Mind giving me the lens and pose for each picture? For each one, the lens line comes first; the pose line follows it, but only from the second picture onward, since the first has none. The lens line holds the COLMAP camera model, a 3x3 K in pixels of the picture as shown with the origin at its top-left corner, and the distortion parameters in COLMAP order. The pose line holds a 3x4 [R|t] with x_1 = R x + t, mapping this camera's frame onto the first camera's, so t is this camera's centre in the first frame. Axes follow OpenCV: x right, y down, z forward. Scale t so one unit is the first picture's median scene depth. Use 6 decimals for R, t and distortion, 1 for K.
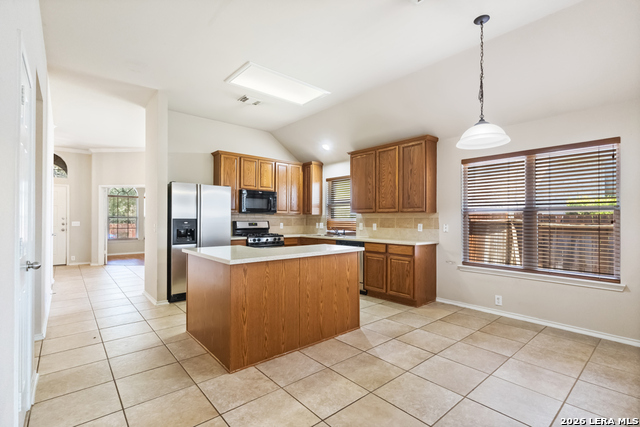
lens RADIAL K [[296.5, 0, 322.3], [0, 296.5, 214.1], [0, 0, 1]] dist [-0.000413, 0.000042]
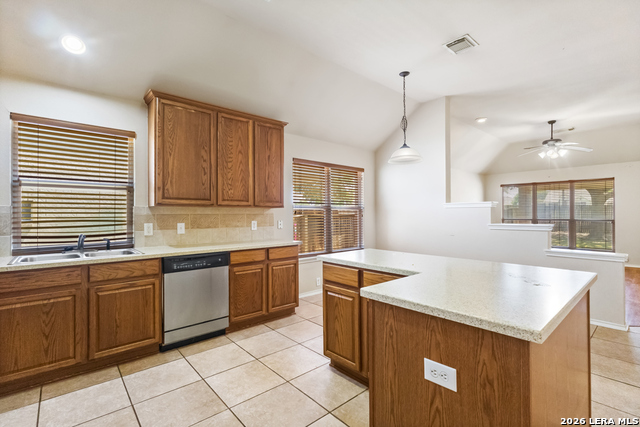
lens RADIAL K [[296.5, 0, 322.3], [0, 296.5, 214.1], [0, 0, 1]] dist [-0.000413, 0.000042]
pose [[-0.012880, -0.003954, 0.999909, -0.511032], [-0.014482, 0.999888, 0.003768, 0.007361], [-0.999812, -0.014432, -0.012935, 0.818668]]
